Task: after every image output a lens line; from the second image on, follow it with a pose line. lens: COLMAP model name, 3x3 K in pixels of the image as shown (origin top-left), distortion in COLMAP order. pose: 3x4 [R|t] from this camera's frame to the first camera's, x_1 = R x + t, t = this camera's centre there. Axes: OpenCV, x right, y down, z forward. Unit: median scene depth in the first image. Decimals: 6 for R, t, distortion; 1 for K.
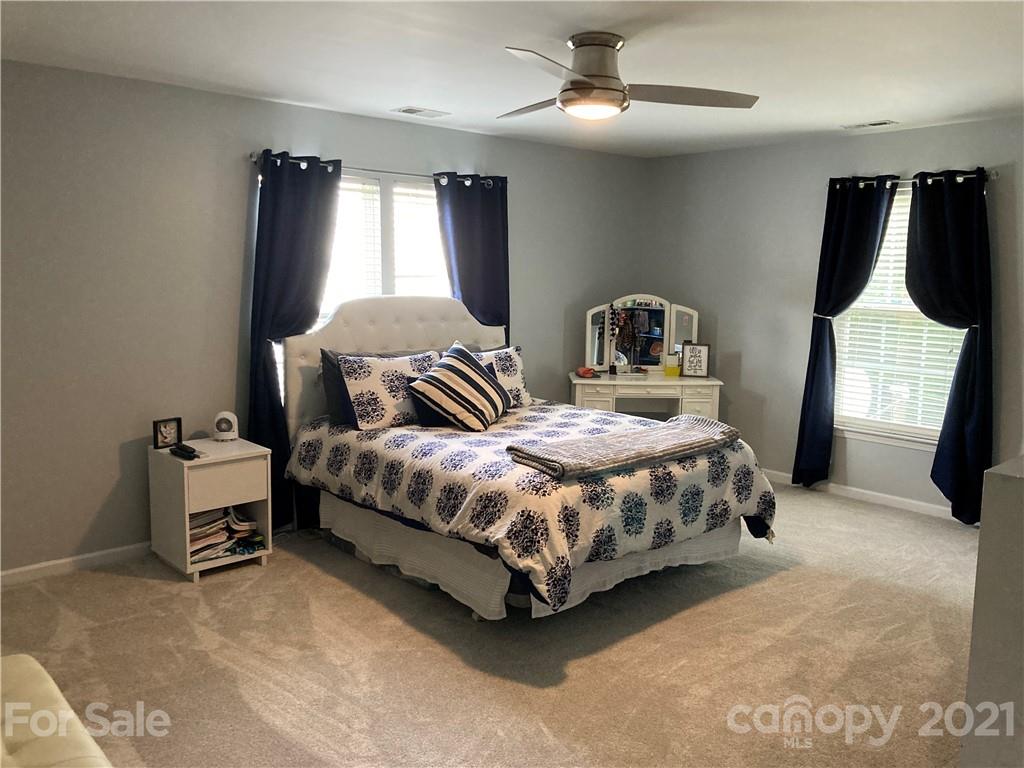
lens RADIAL K [[839.5, 0, 512.8], [0, 839.5, 378.1], [0, 0, 1]] dist [0.043855, -0.038409]
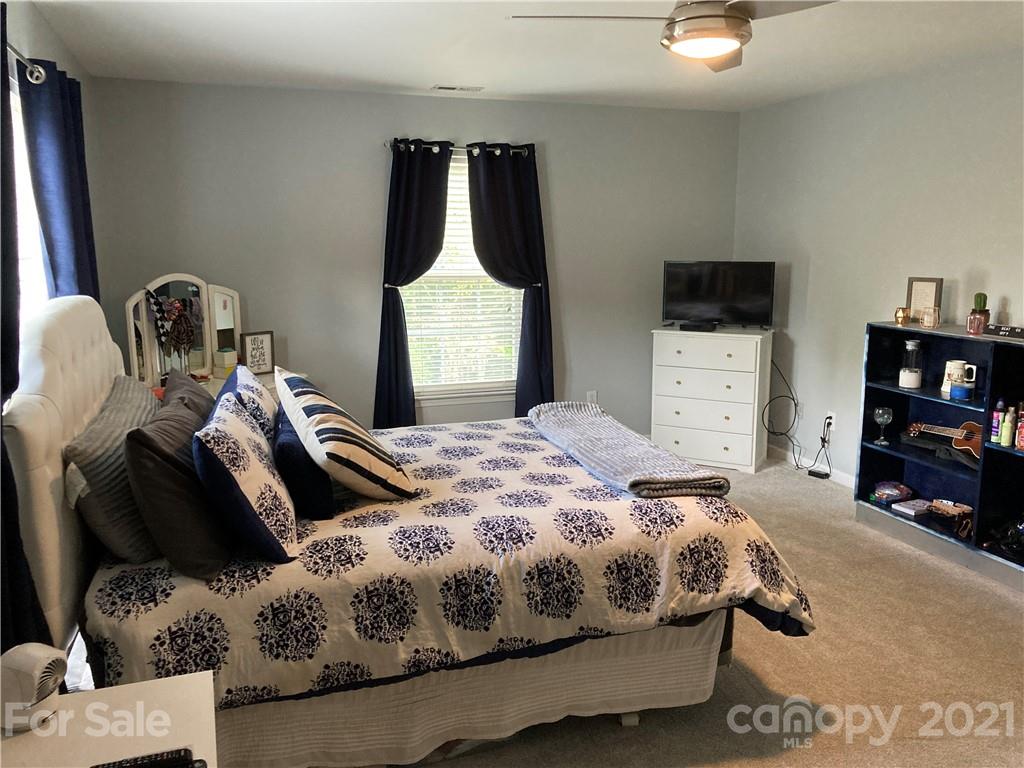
lens RADIAL K [[839.5, 0, 513.1], [0, 839.5, 391.1], [0, 0, 1]] dist [0.043855, -0.038409]
pose [[0.371519, -0.180017, 0.910806, -0.536671], [0.122864, 0.981927, 0.143957, -0.090029], [-0.920260, 0.058423, 0.386923, 0.607253]]
